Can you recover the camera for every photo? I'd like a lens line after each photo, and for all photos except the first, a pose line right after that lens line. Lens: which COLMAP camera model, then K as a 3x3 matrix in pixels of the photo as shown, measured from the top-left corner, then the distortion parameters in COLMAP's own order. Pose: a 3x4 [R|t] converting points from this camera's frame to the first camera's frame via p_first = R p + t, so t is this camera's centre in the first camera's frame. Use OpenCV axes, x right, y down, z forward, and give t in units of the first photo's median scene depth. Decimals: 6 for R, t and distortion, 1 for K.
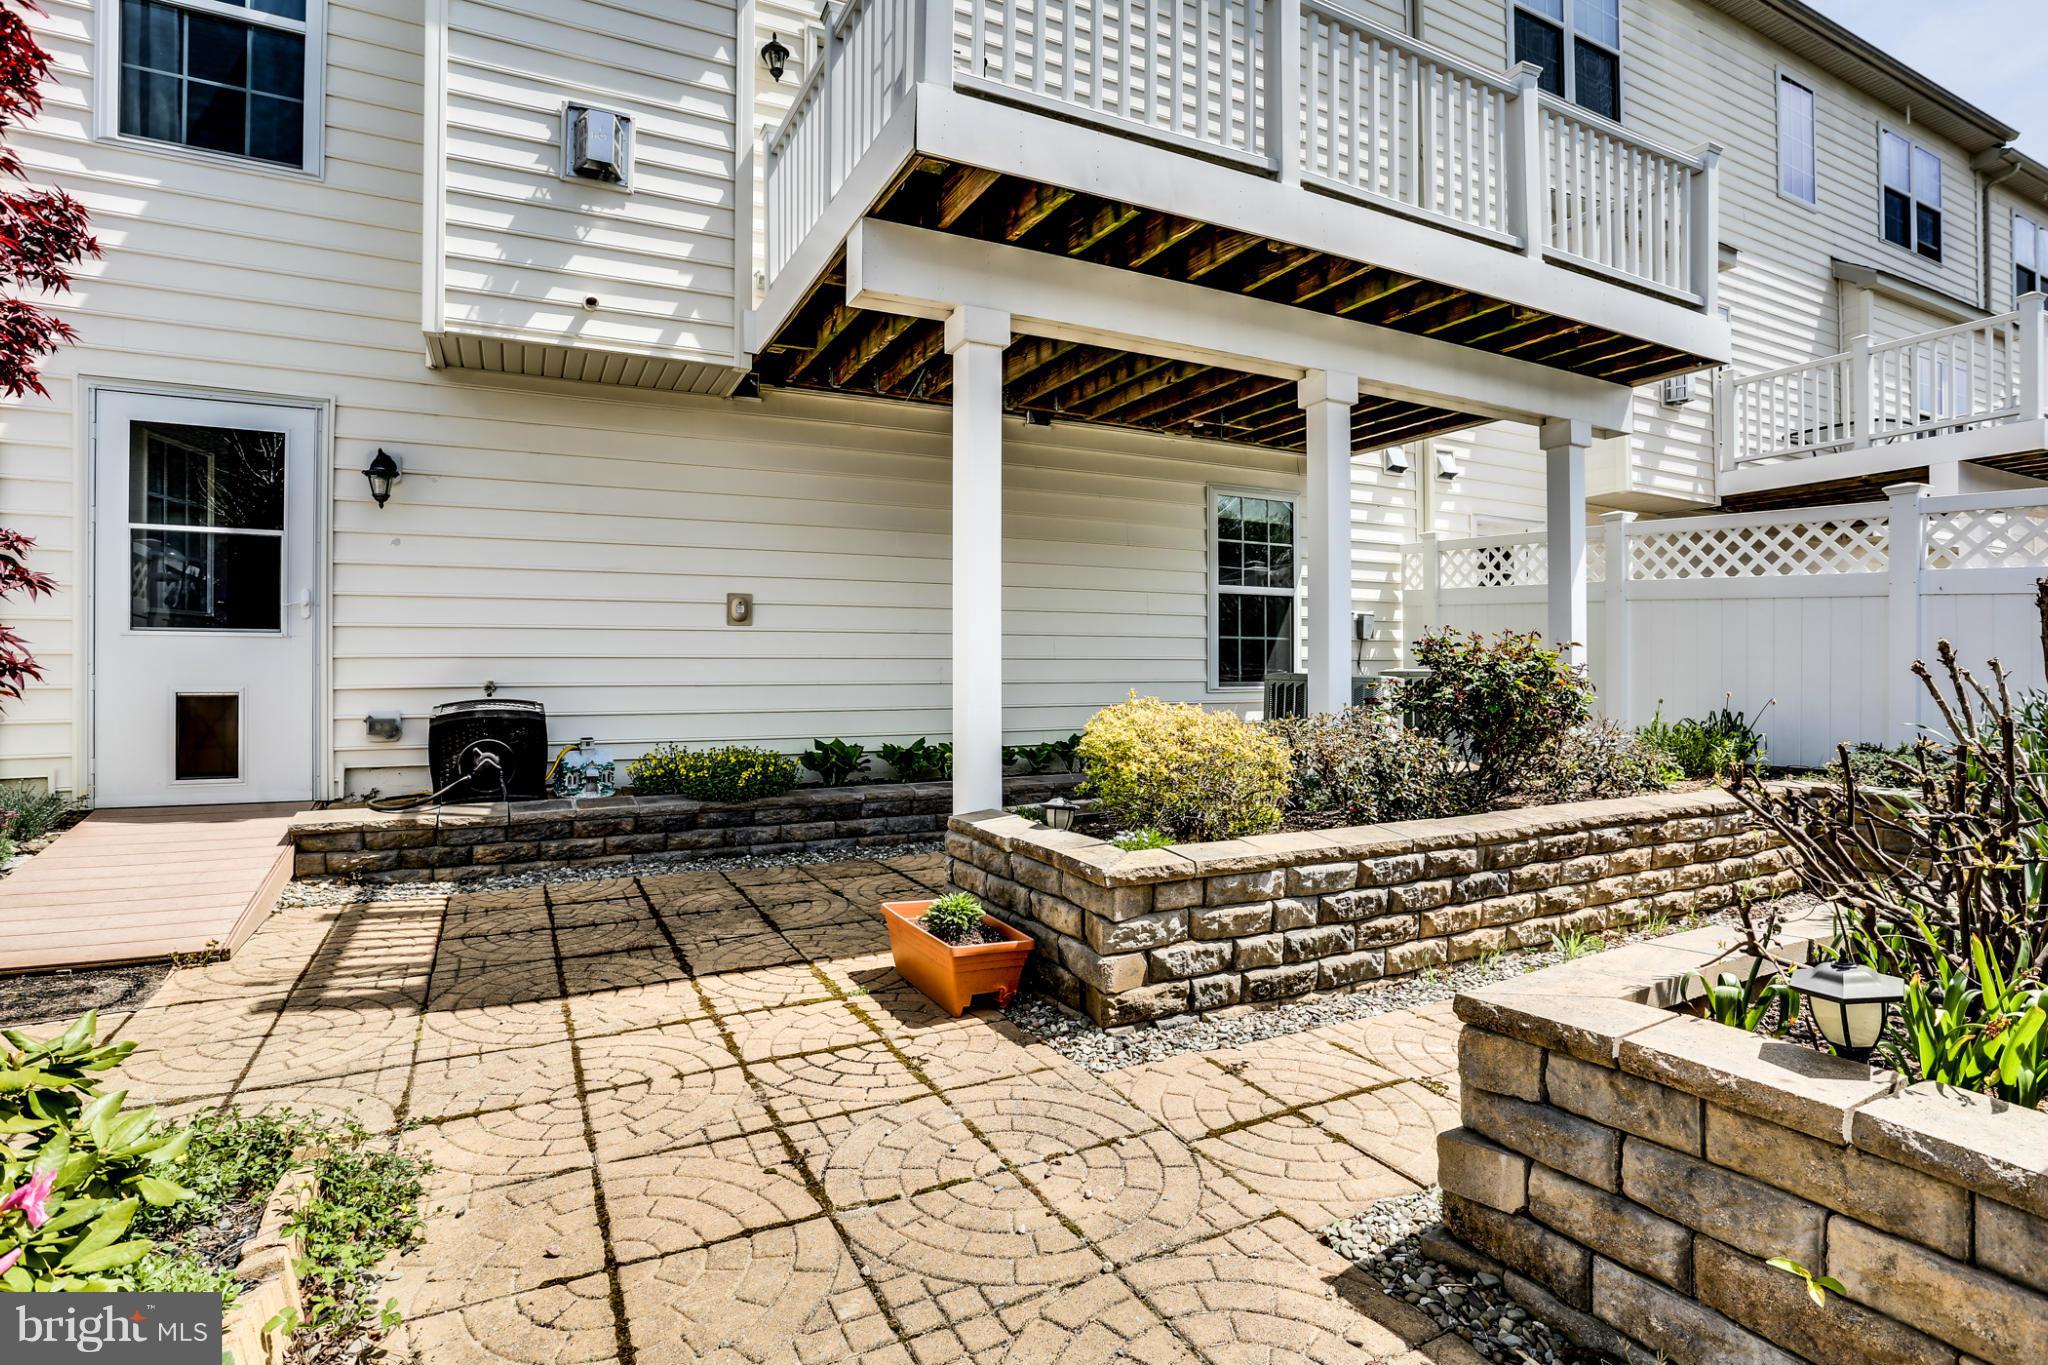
lens RADIAL K [[961.3, 0, 1025.6], [0, 961.3, 673.6], [0, 0, 1]] dist [-0.004402, 0.002051]
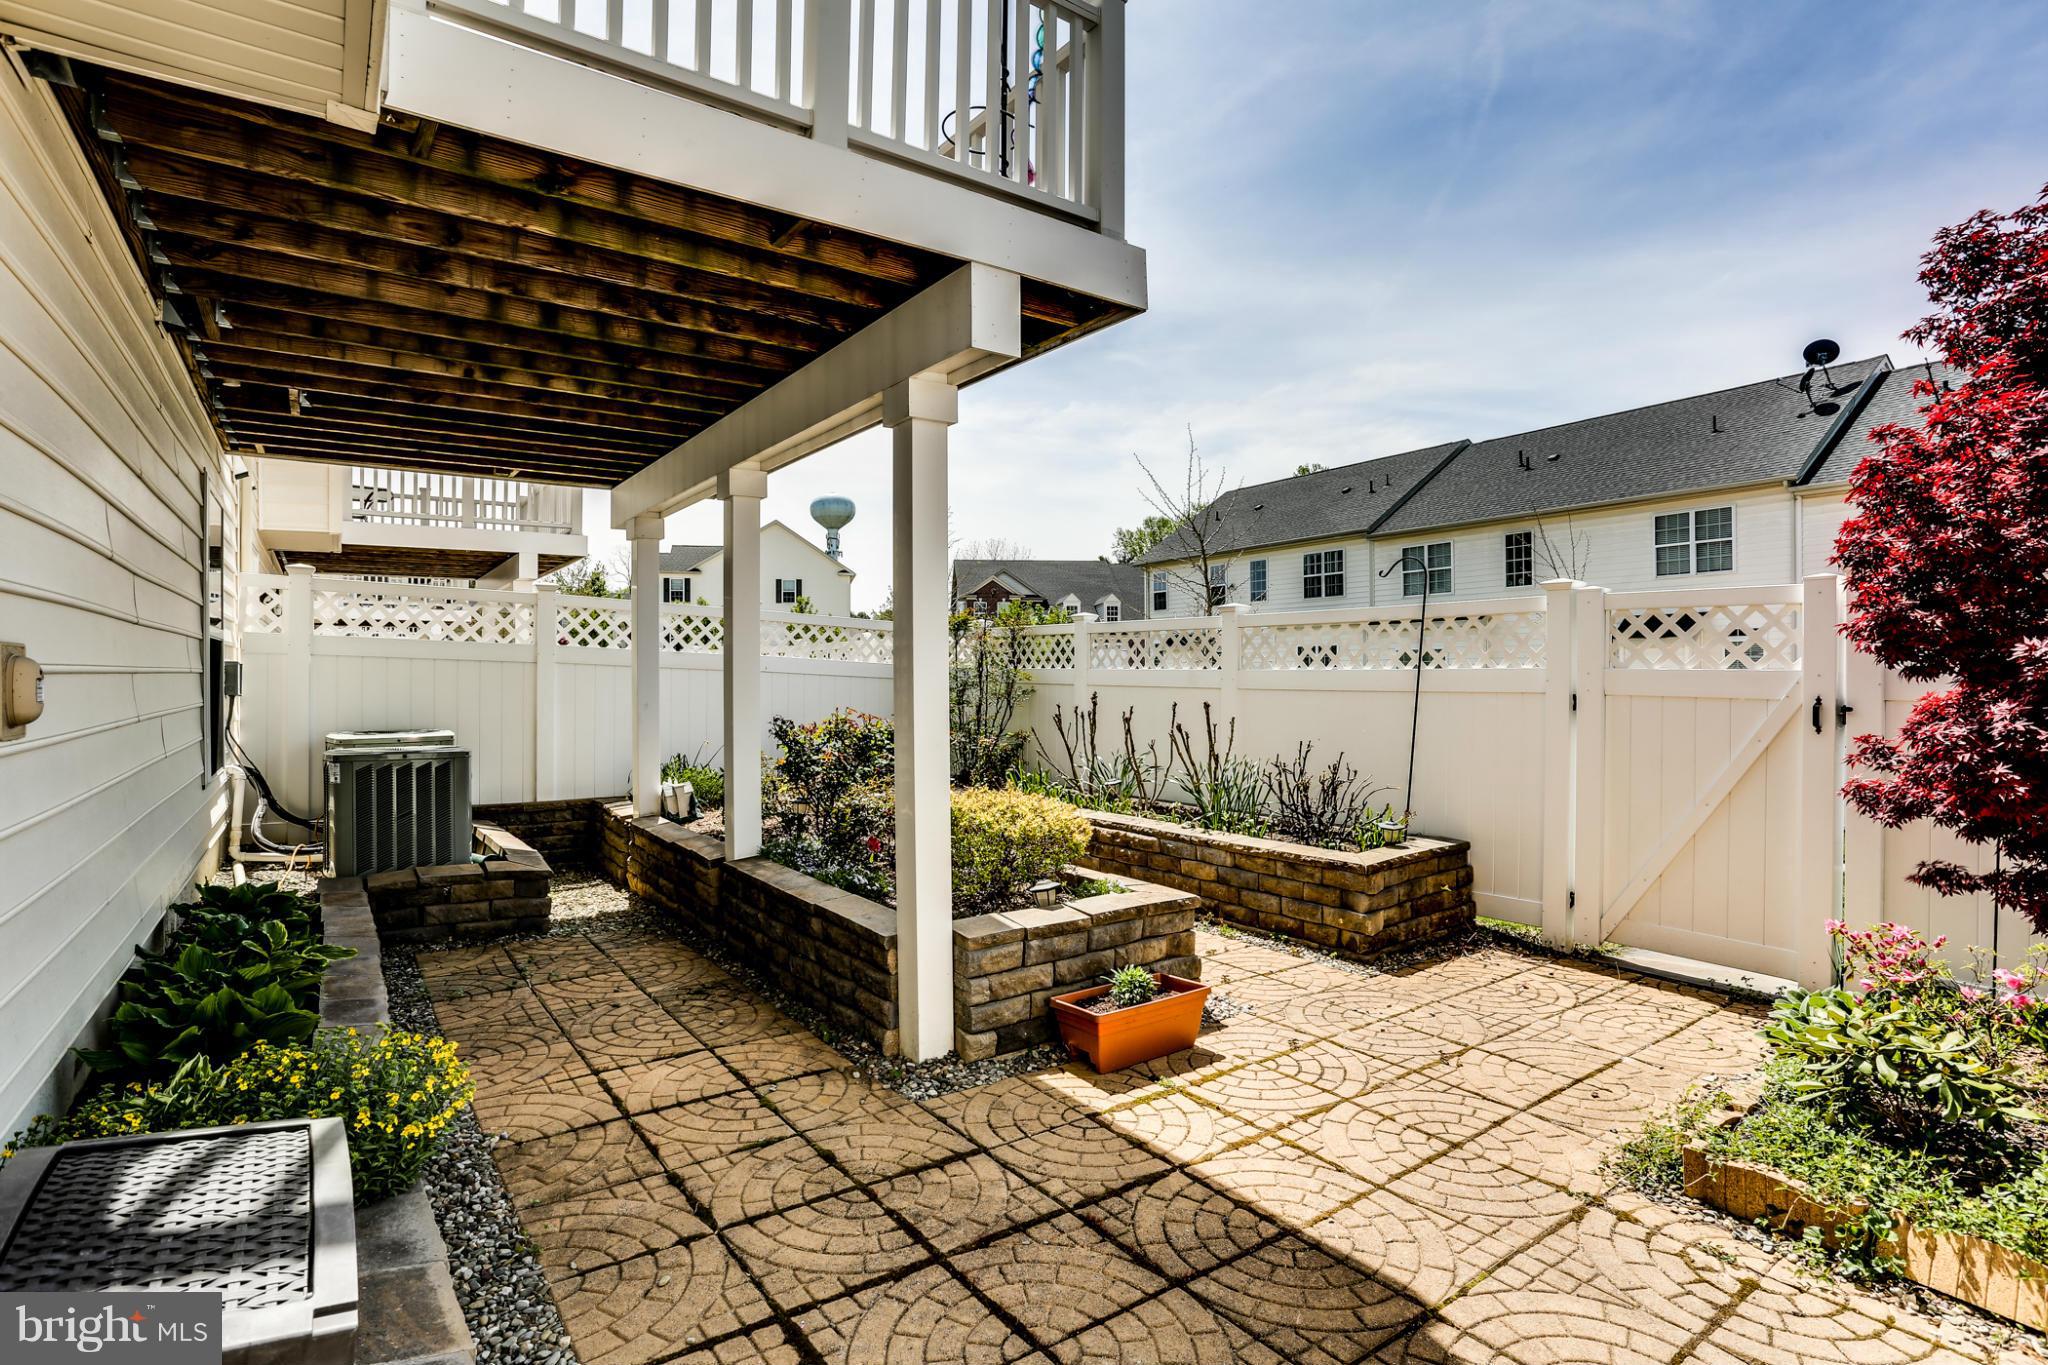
lens RADIAL K [[961.3, 0, 1028.5], [0, 961.3, 681.7], [0, 0, 1]] dist [-0.004402, 0.002051]
pose [[-0.150709, 0.007610, 0.988549, -1.284302], [-0.006346, 0.999942, -0.008665, -0.109445], [-0.988558, -0.007579, -0.150652, 1.396289]]
